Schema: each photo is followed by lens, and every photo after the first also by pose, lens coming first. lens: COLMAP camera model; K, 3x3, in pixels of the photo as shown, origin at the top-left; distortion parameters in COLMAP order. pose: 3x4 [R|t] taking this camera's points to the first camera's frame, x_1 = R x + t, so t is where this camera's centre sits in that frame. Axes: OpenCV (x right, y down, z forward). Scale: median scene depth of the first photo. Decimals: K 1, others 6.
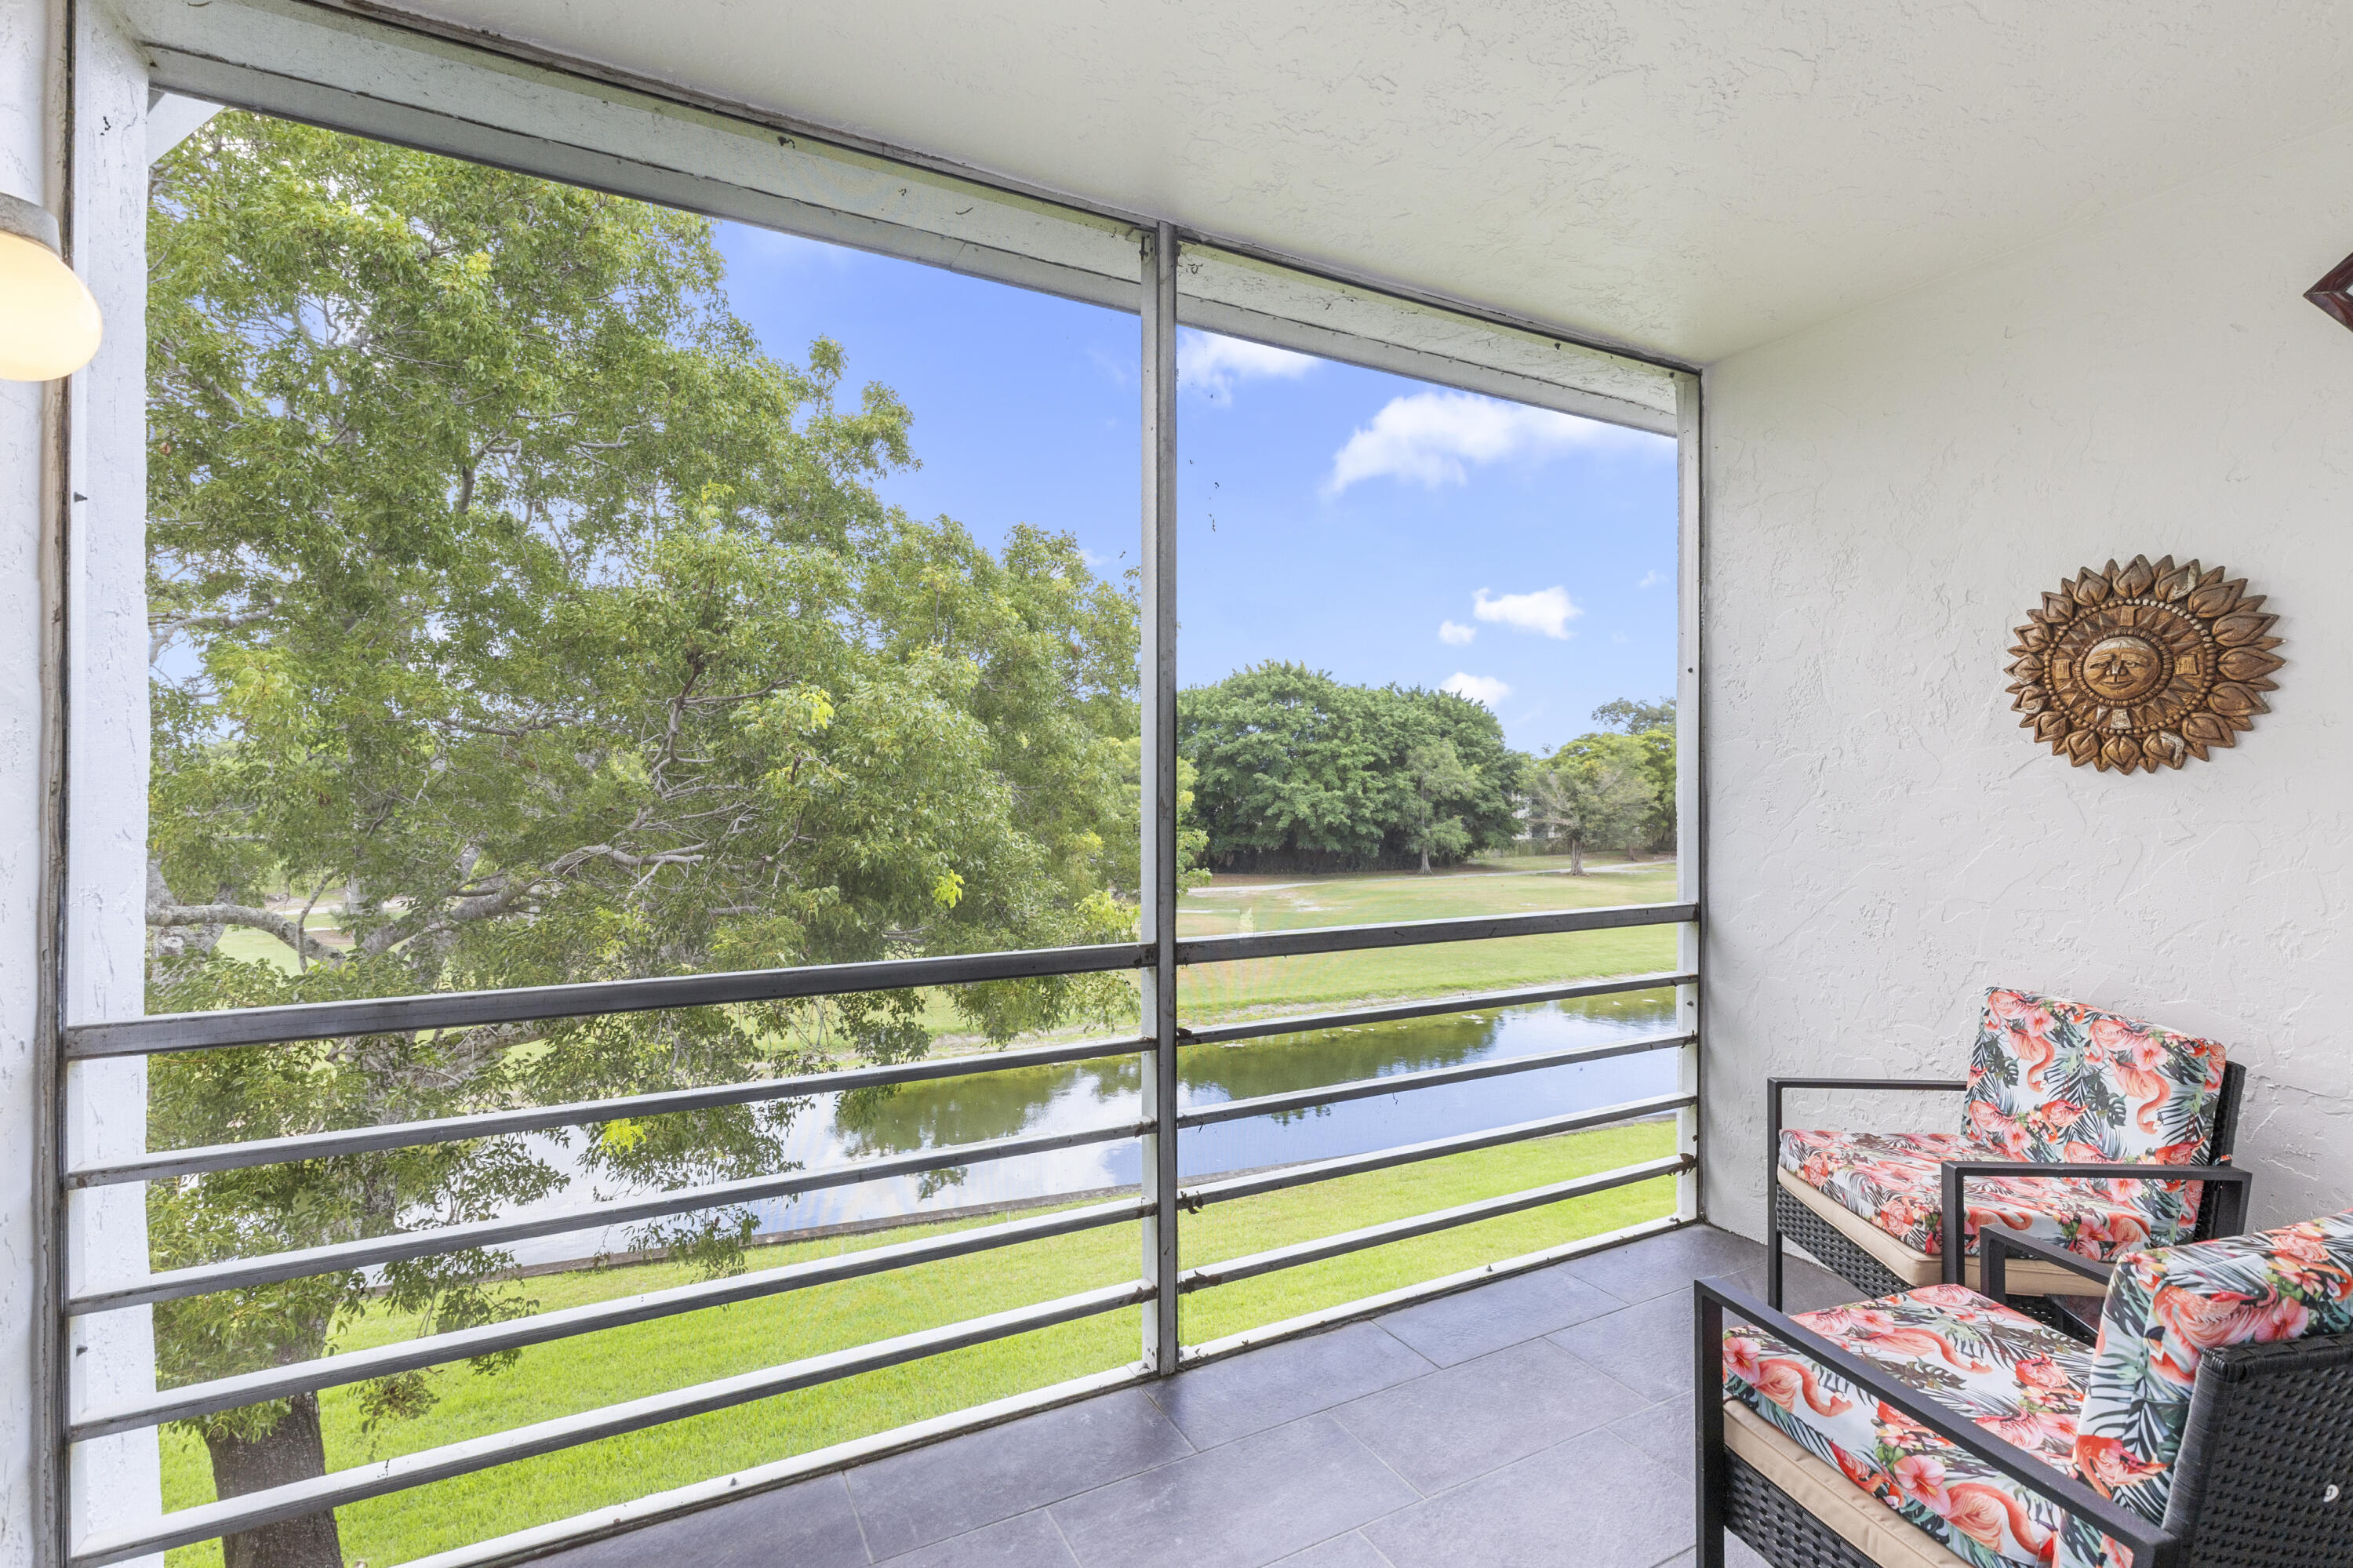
lens RADIAL K [[1059.3, 0, 1177.0], [0, 1059.3, 776.1], [0, 0, 1]] dist [0.004837, 0.000154]
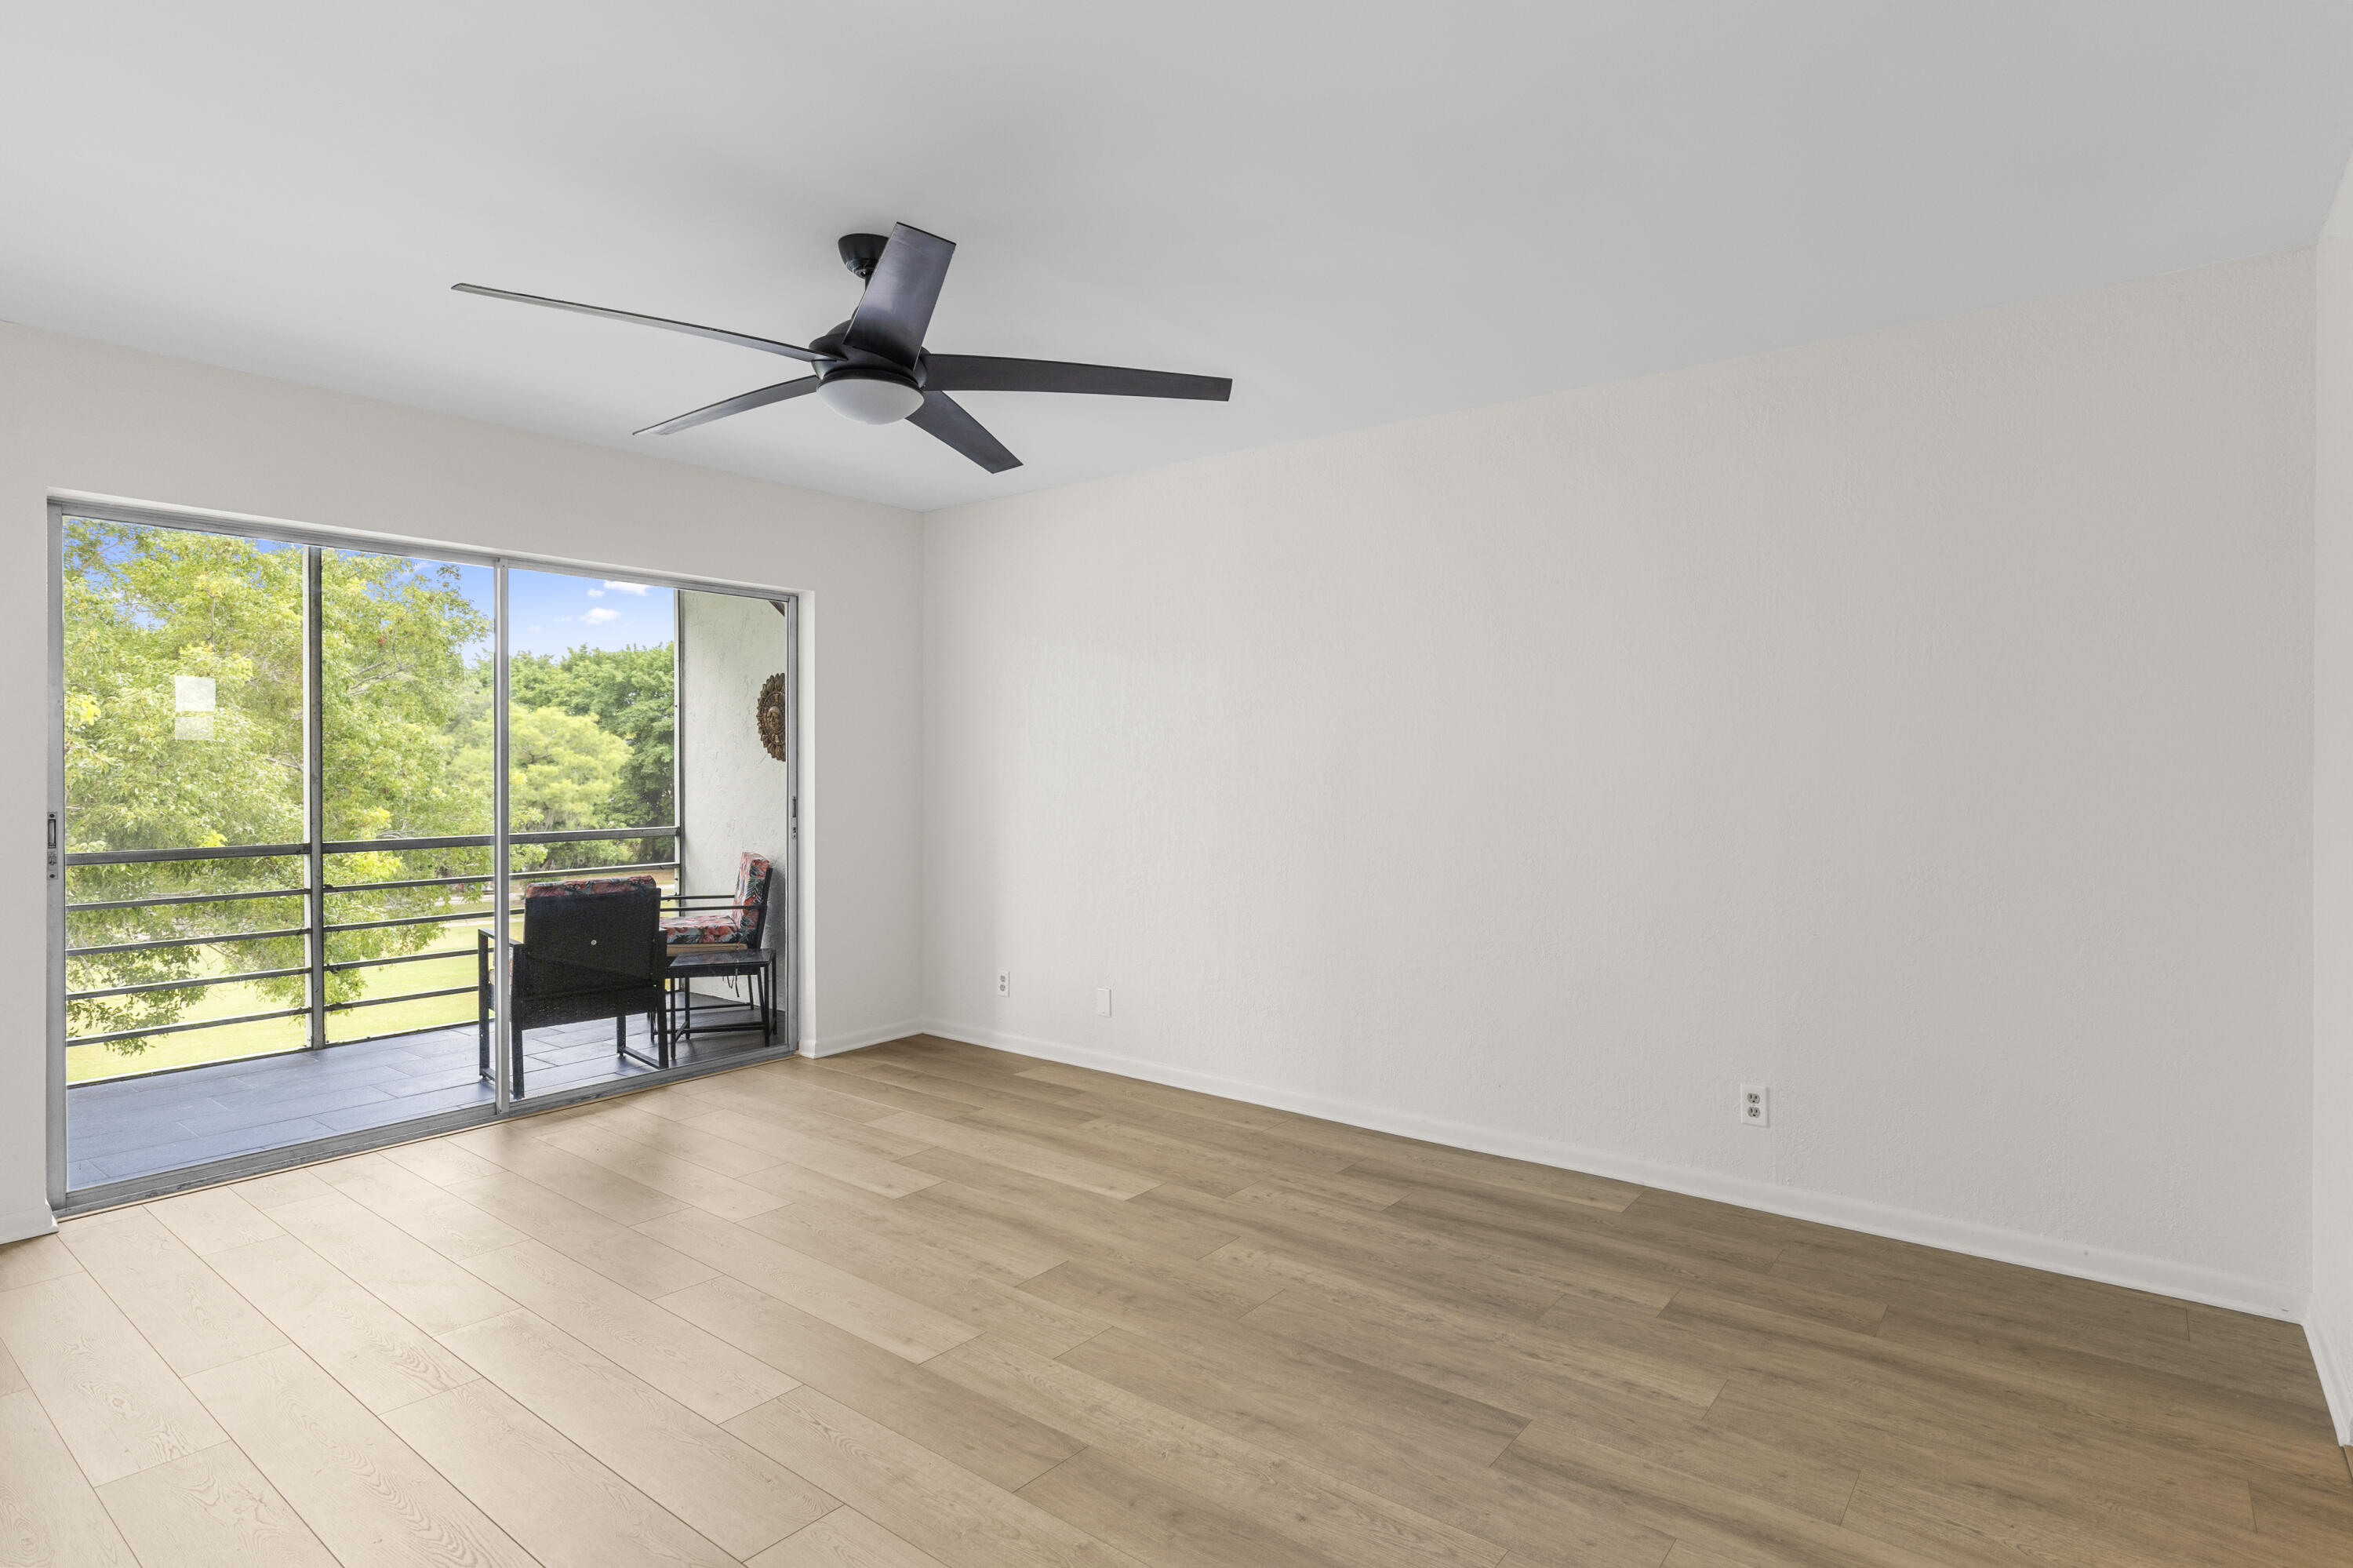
lens RADIAL K [[1198.8, 0, 1192.5], [0, 1198.8, 773.4], [0, 0, 1]] dist [-0.011478, 0.004289]
pose [[0.904722, -0.003343, 0.425990, 0.285635], [-0.003004, 0.999894, 0.014228, -0.008219], [-0.425992, -0.014152, 0.904616, -0.958127]]
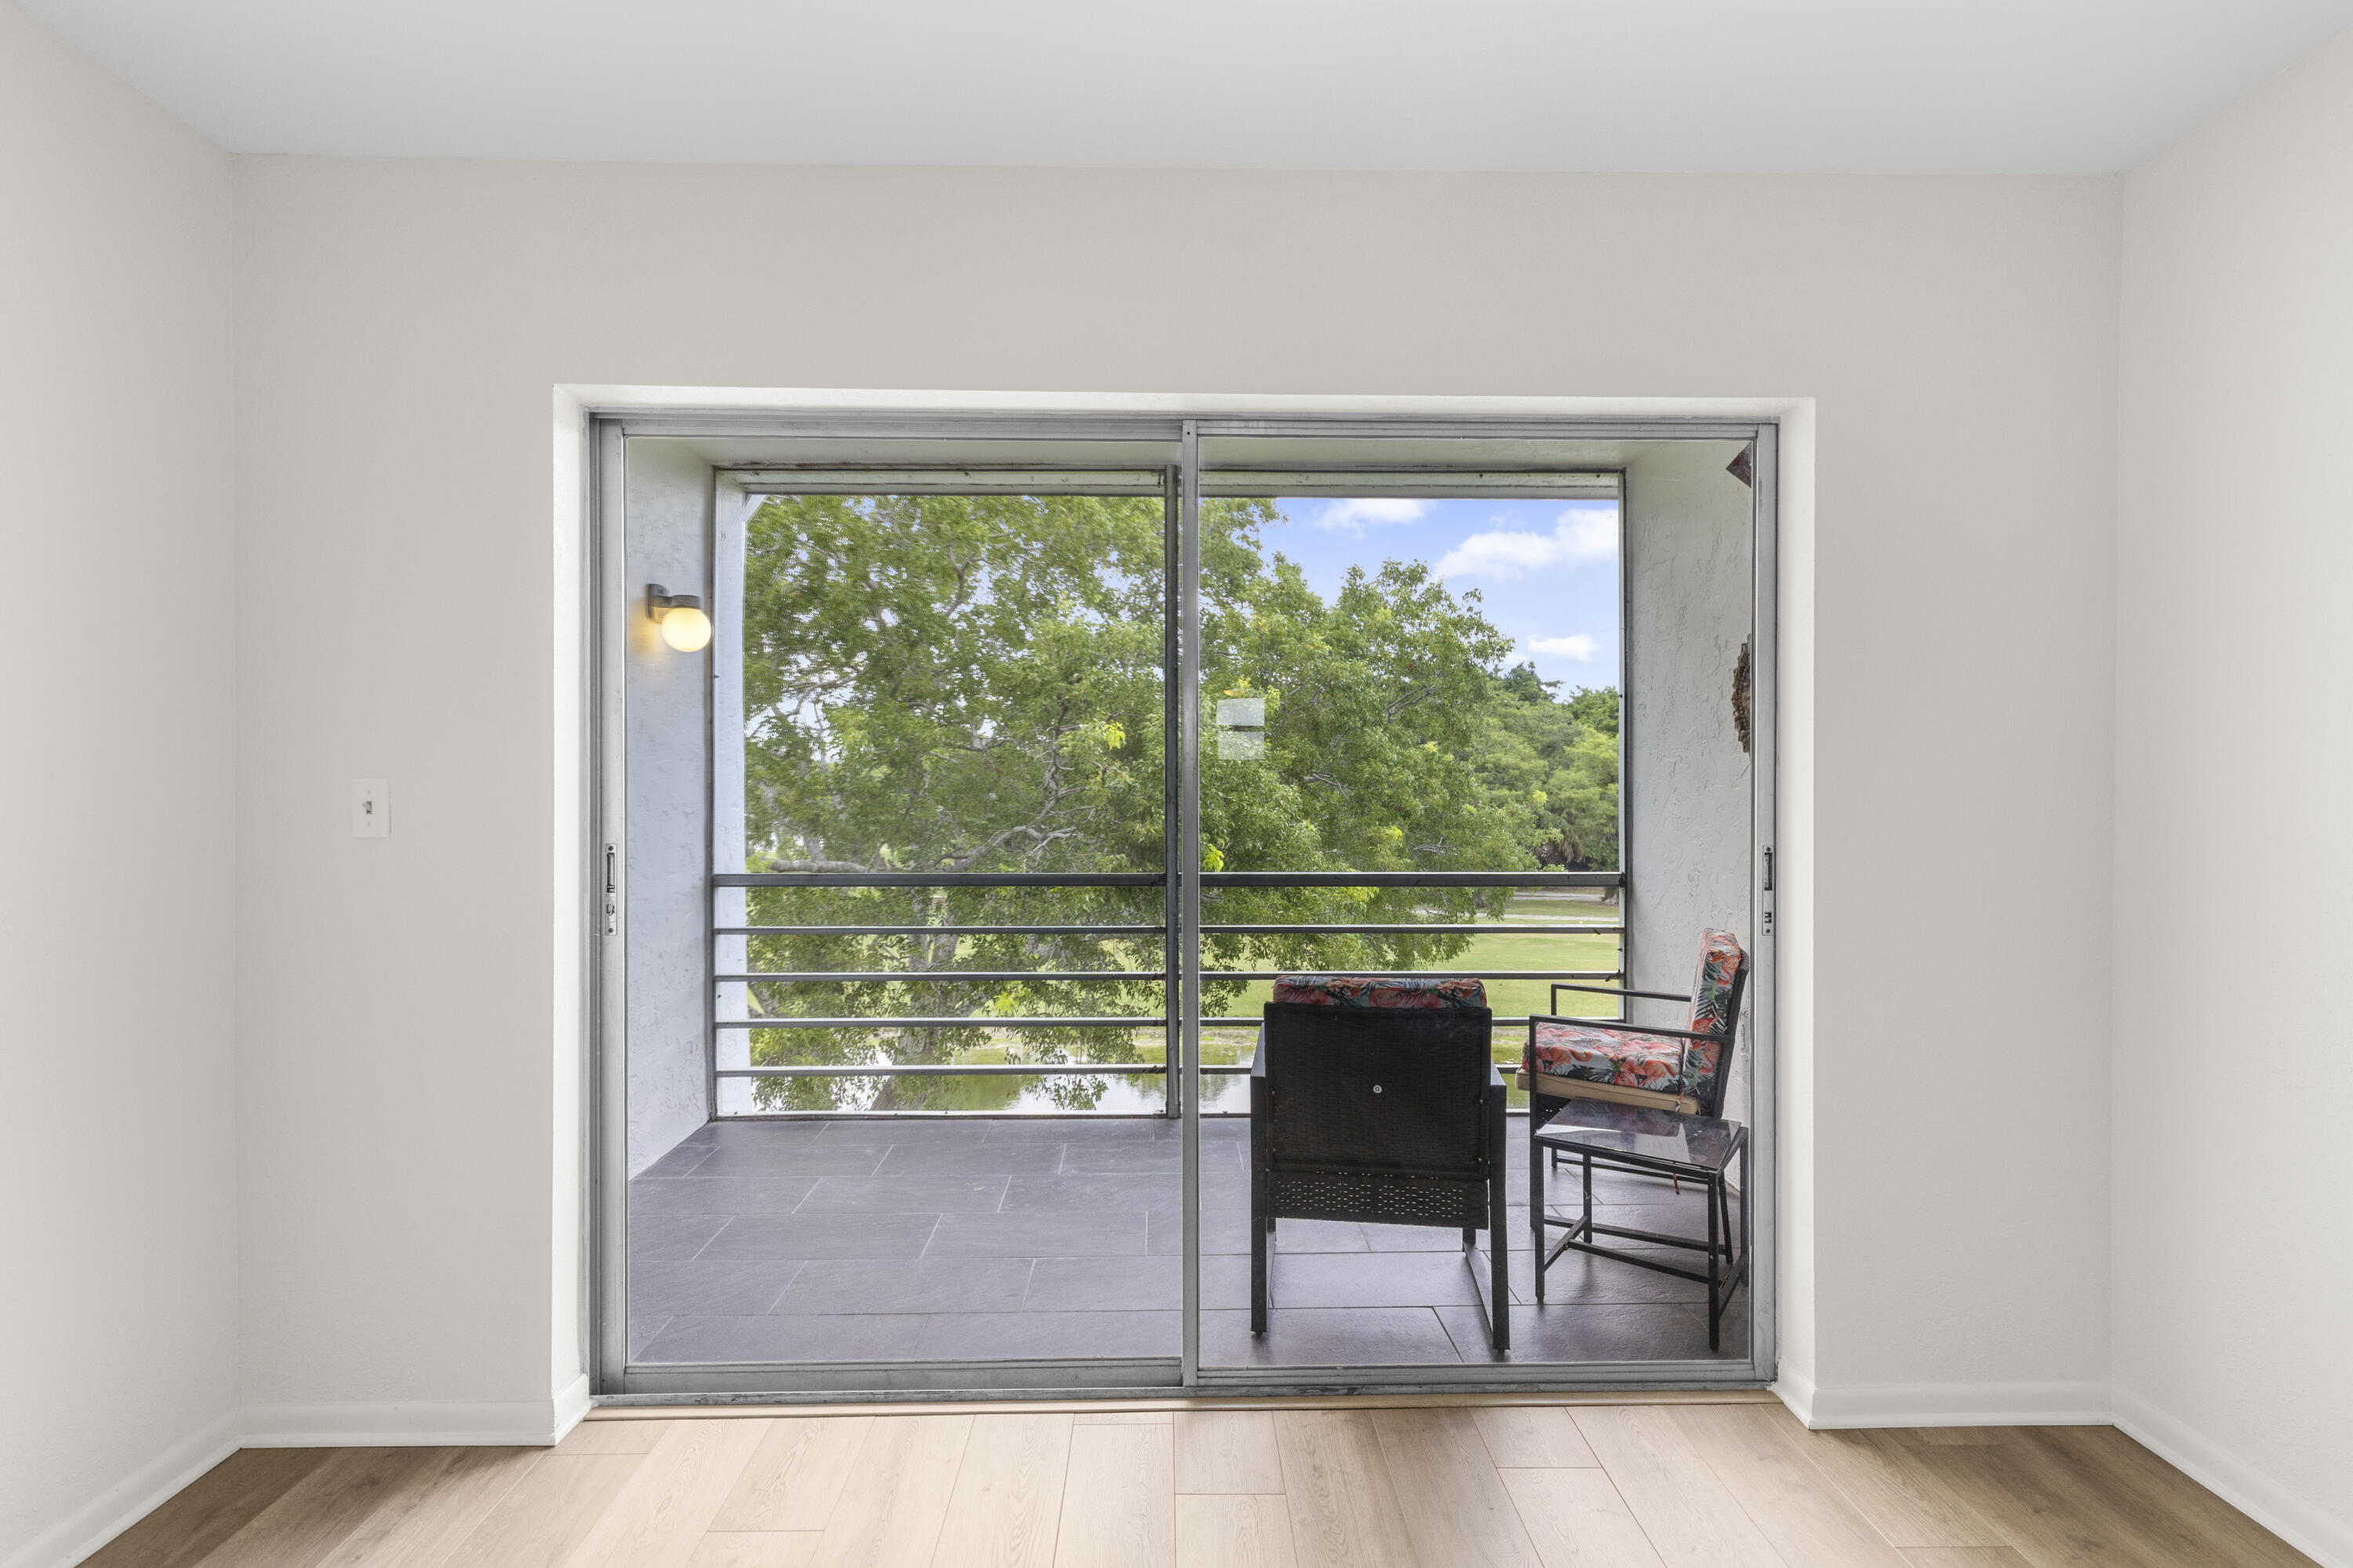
lens RADIAL K [[1059.3, 0, 1173.6], [0, 1059.3, 791.0], [0, 0, 1]] dist [0.004837, 0.000154]
pose [[0.893391, 0.001072, -0.449279, 0.407038], [0.004794, 0.999917, 0.011919, -0.000944], [0.449255, -0.012802, 0.893312, -0.296227]]
